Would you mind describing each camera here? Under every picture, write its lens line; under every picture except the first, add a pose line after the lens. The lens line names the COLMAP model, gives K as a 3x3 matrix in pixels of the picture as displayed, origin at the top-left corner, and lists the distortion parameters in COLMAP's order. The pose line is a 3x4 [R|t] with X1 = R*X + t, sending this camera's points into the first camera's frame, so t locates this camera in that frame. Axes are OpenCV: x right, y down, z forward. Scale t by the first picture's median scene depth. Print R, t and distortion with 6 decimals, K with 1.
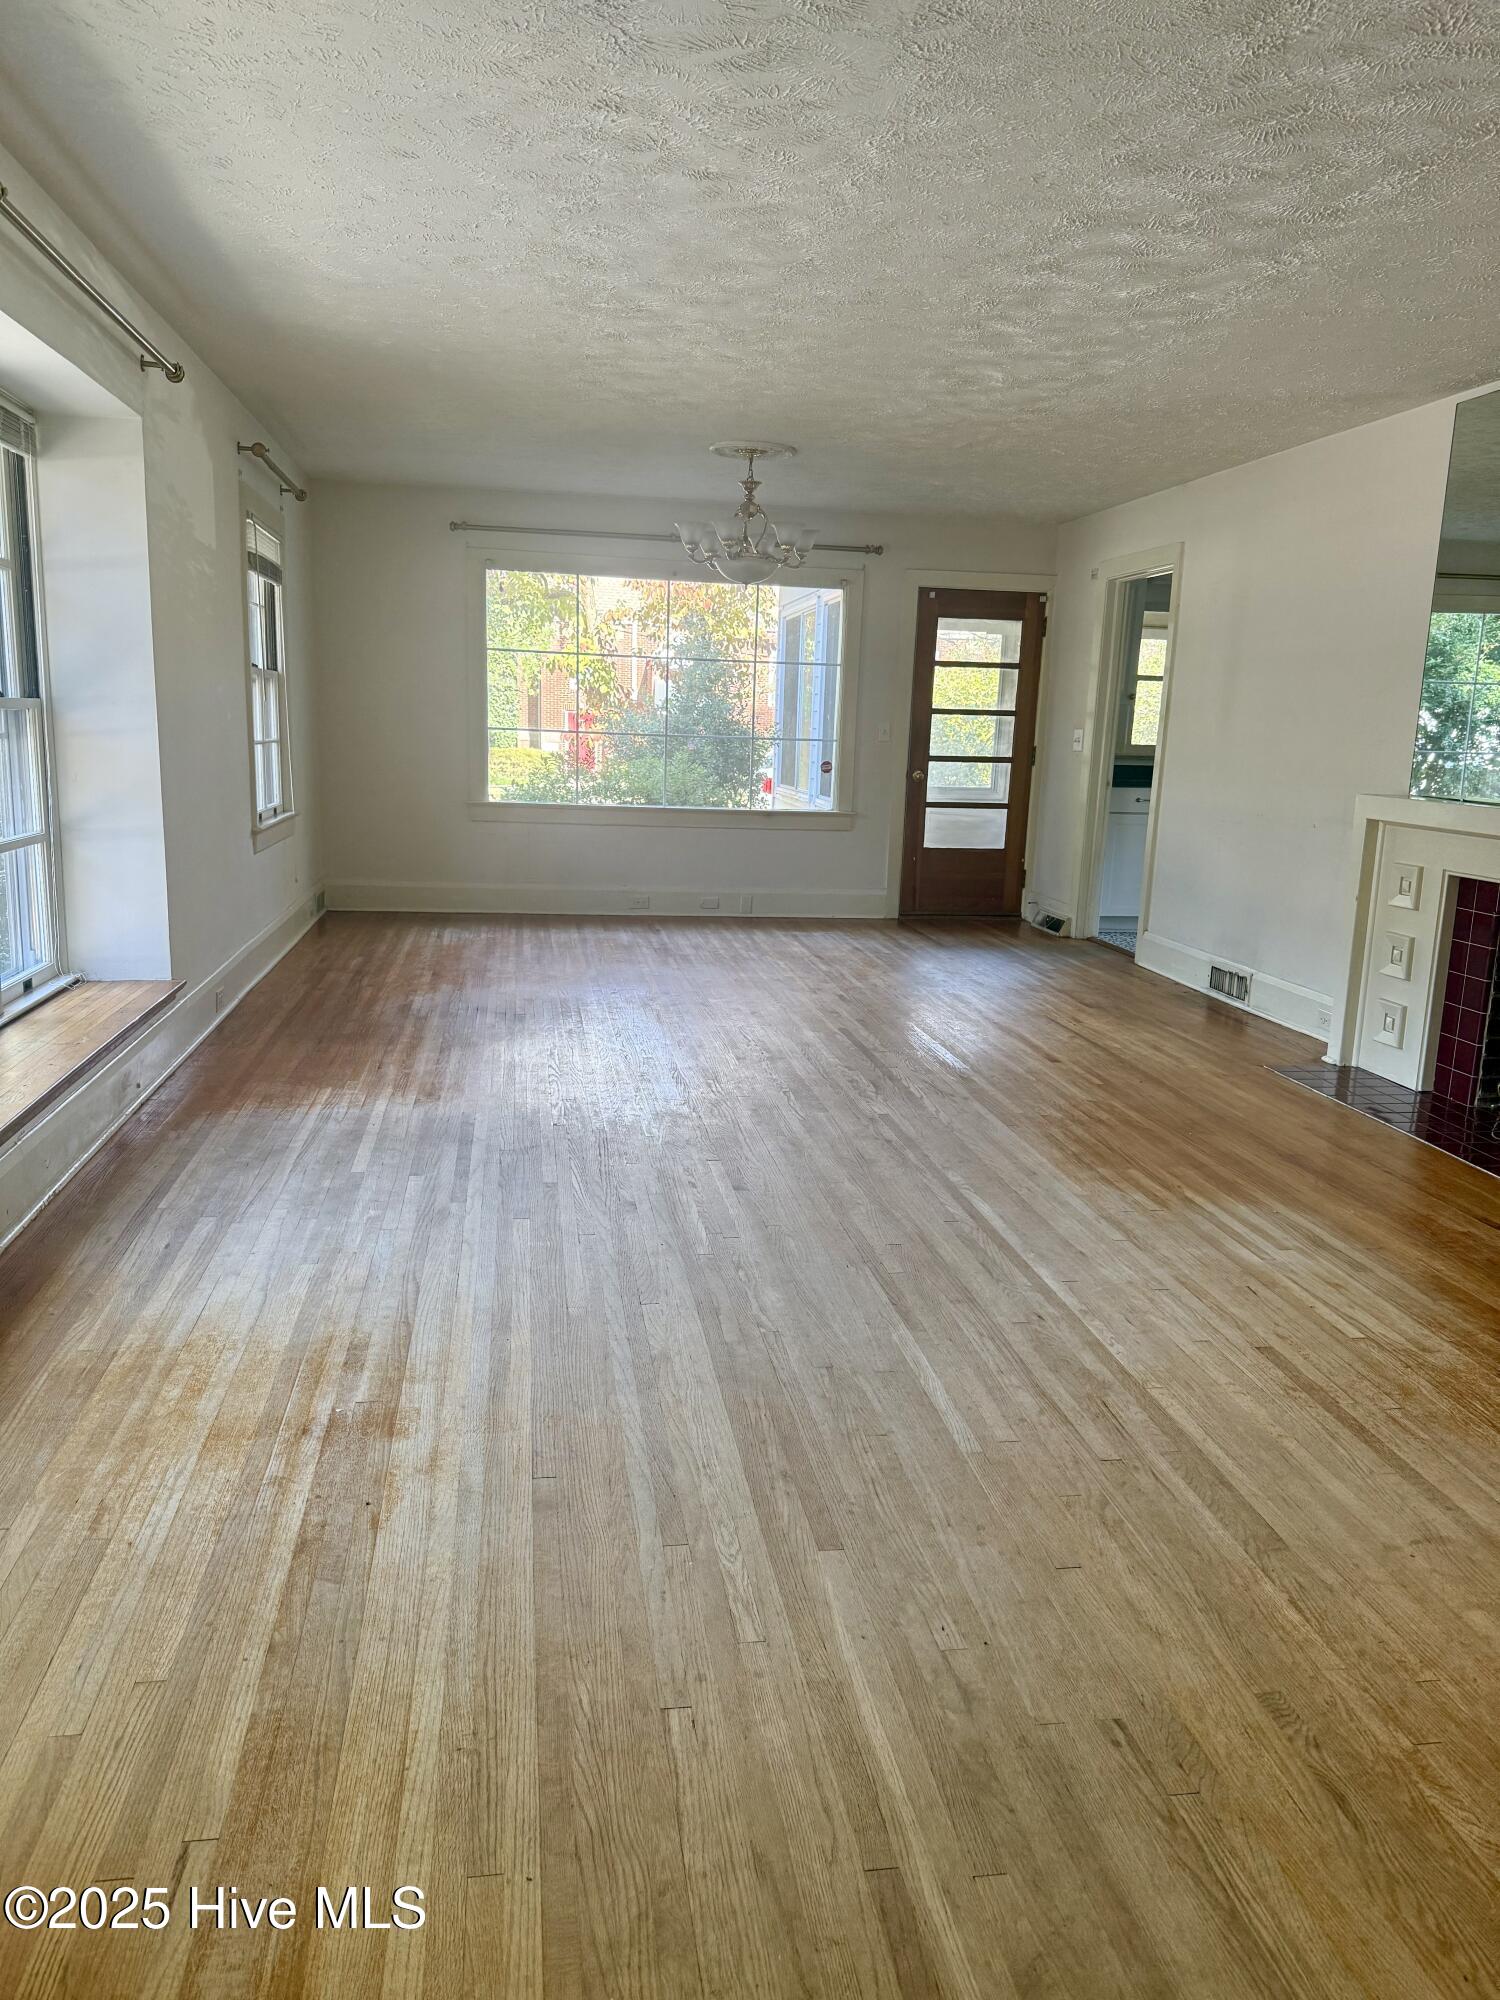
lens RADIAL K [[1403.4, 0, 744.7], [0, 1403.4, 1009.0], [0, 0, 1]] dist [0.067010, -0.087108]
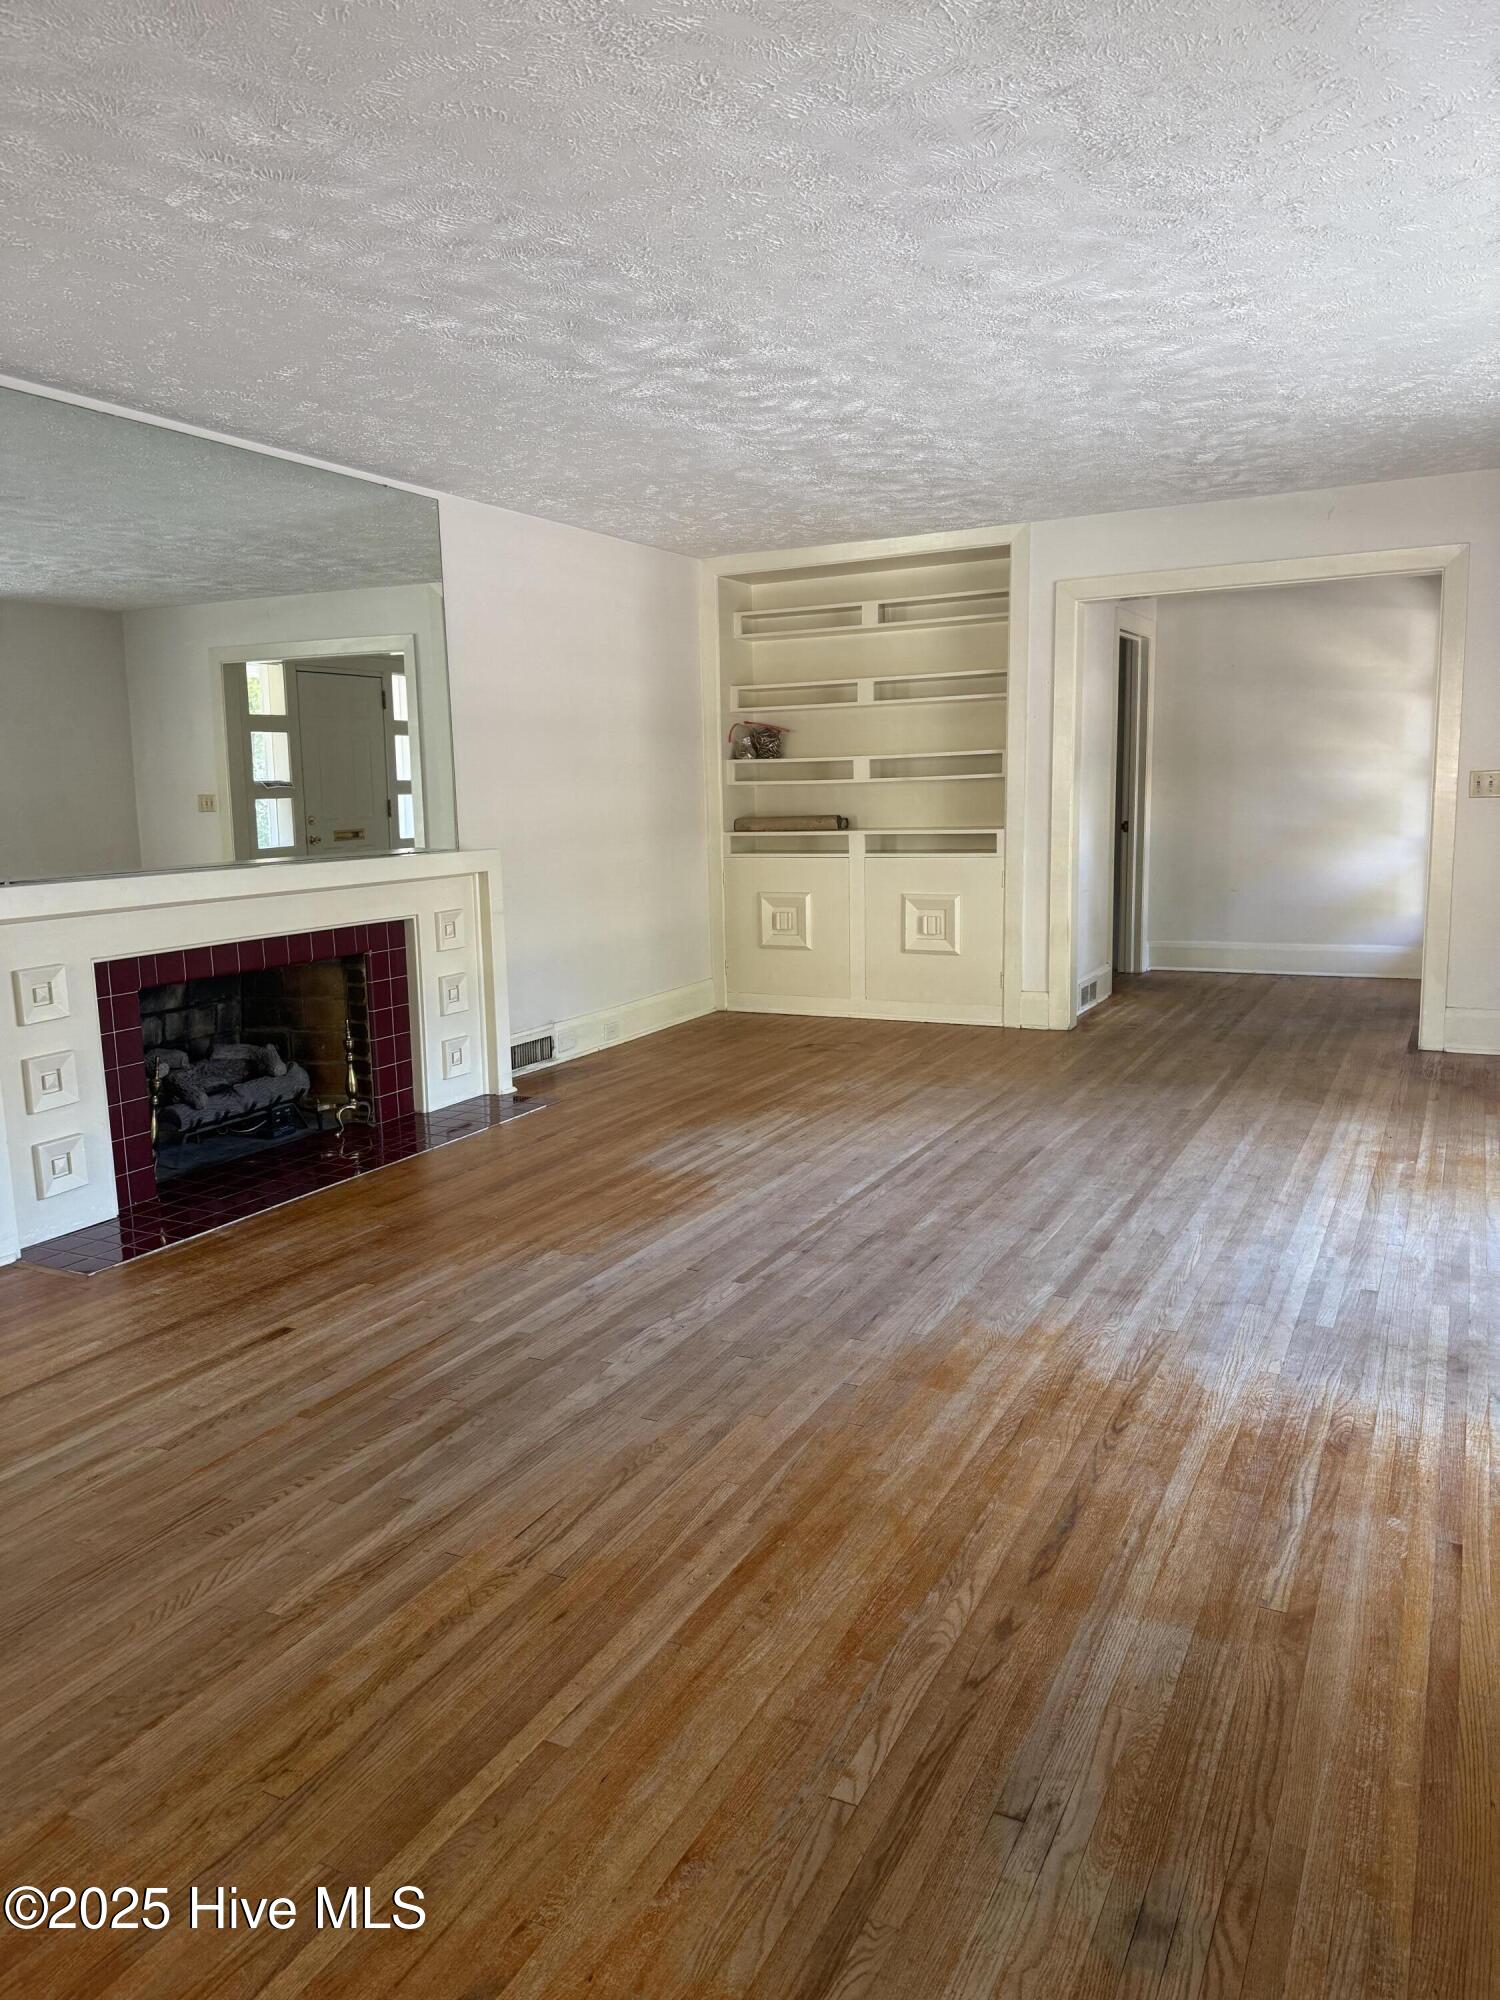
lens RADIAL K [[1403.4, 0, 738.0], [0, 1403.4, 989.9], [0, 0, 1]] dist [0.067010, -0.087108]
pose [[-0.805734, -0.097999, 0.584114, -0.427980], [0.118741, 0.939466, 0.321409, -0.411519], [-0.580253, 0.328329, -0.745323, 1.888710]]
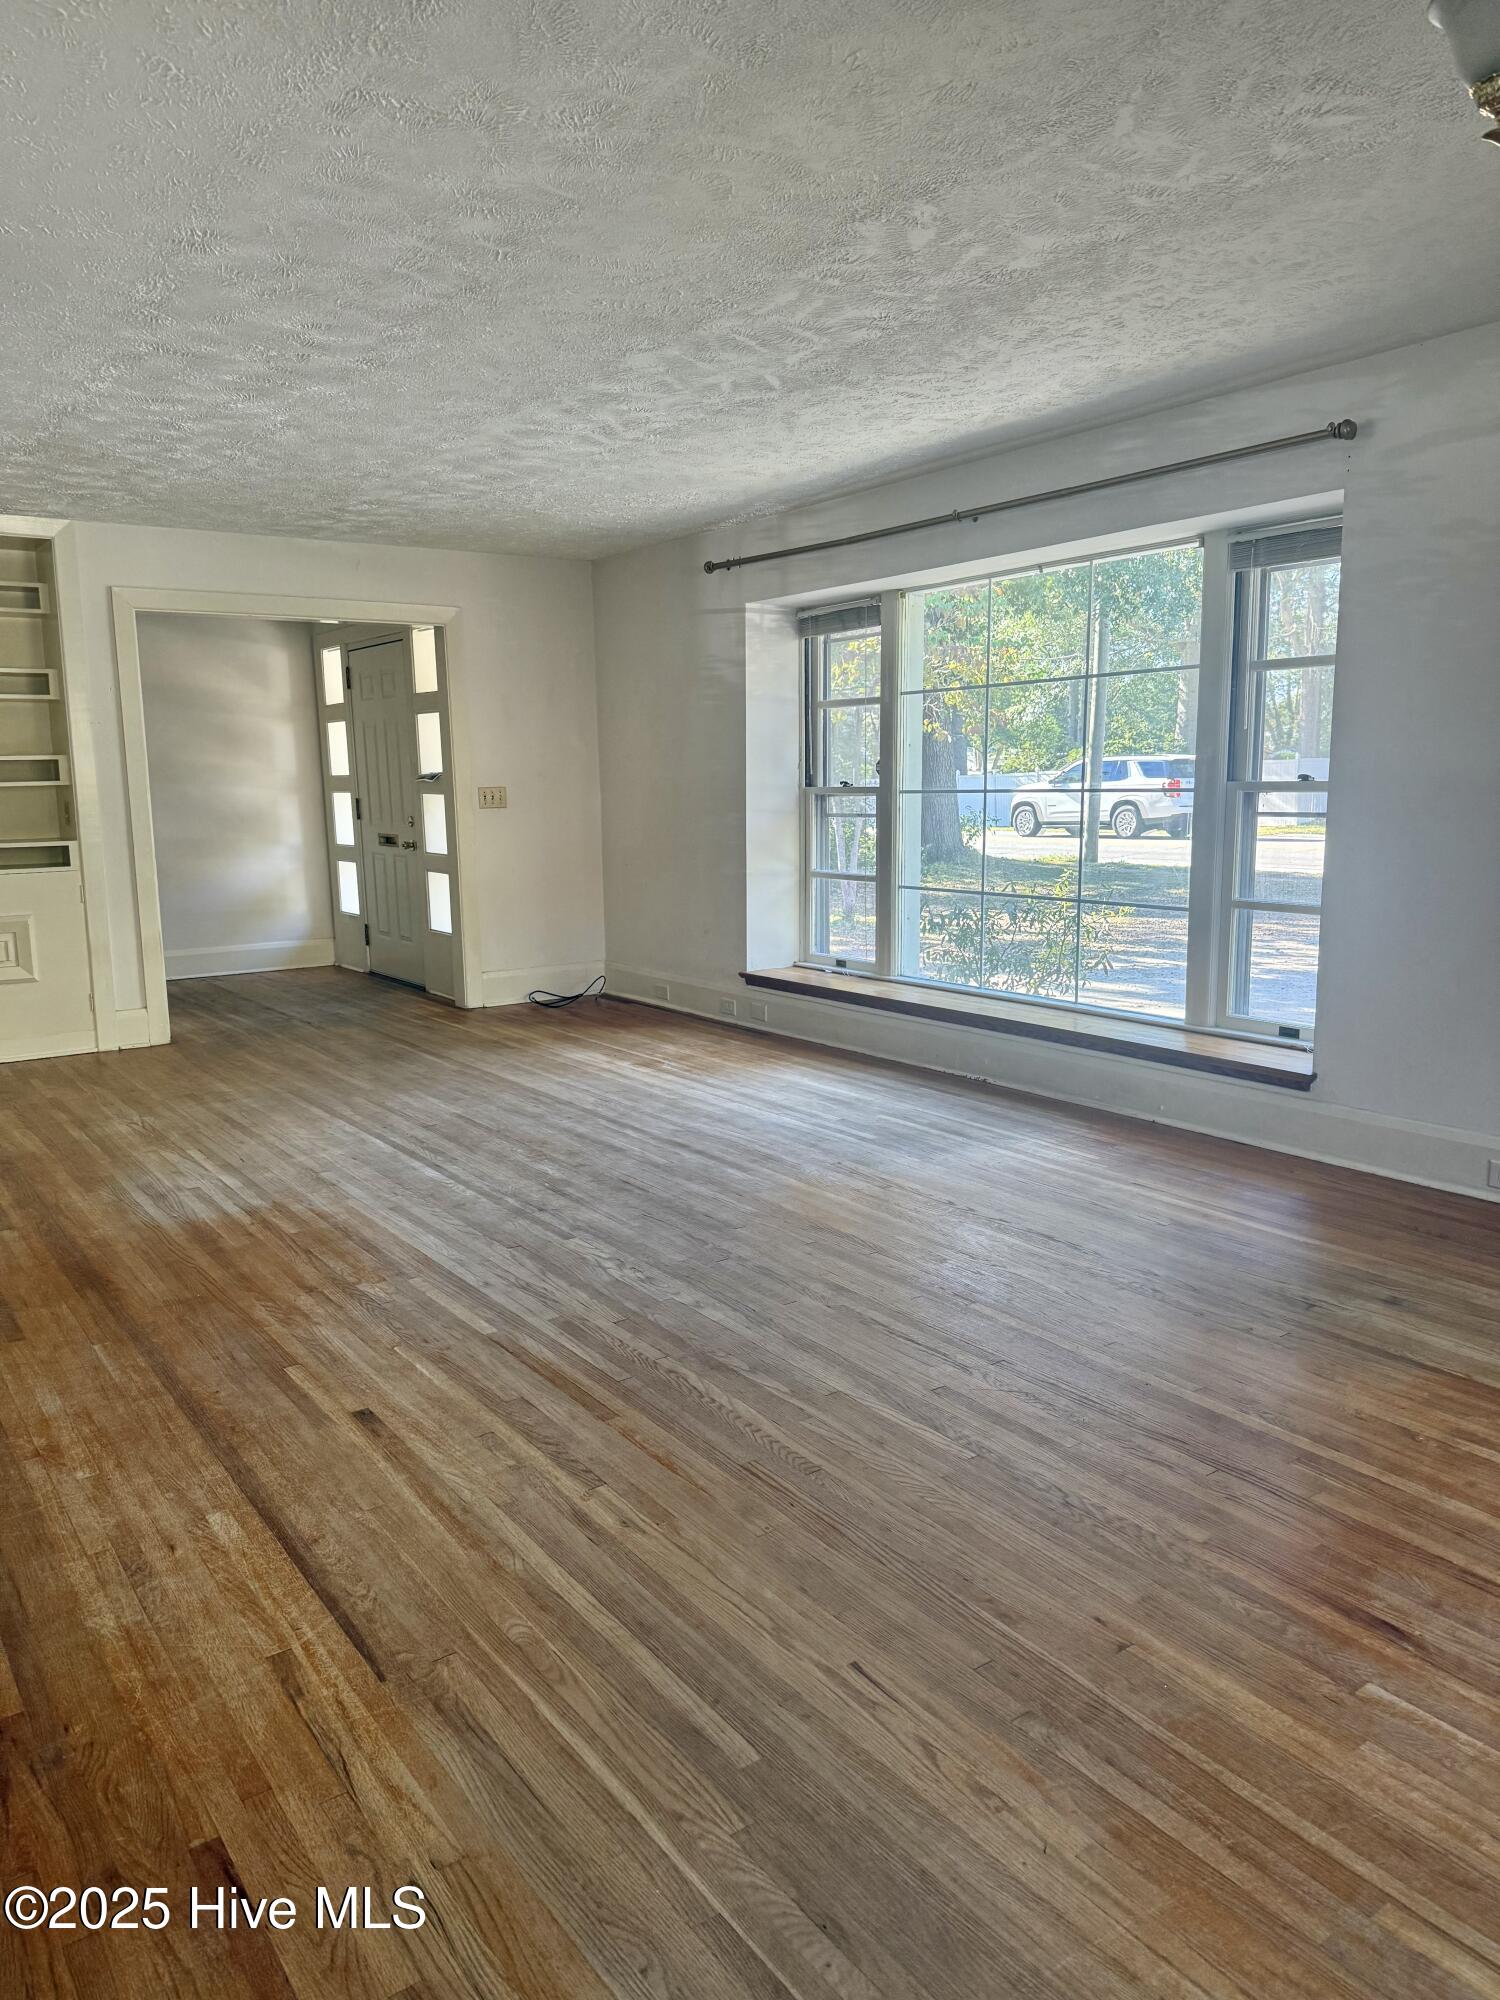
lens RADIAL K [[1403.4, 0, 757.2], [0, 1403.4, 990.0], [0, 0, 1]] dist [0.067010, -0.087108]
pose [[-0.892959, 0.049677, -0.447389, 0.464331], [-0.105527, 0.943093, 0.315342, -0.440060], [0.437595, 0.328798, -0.836900, 2.127145]]
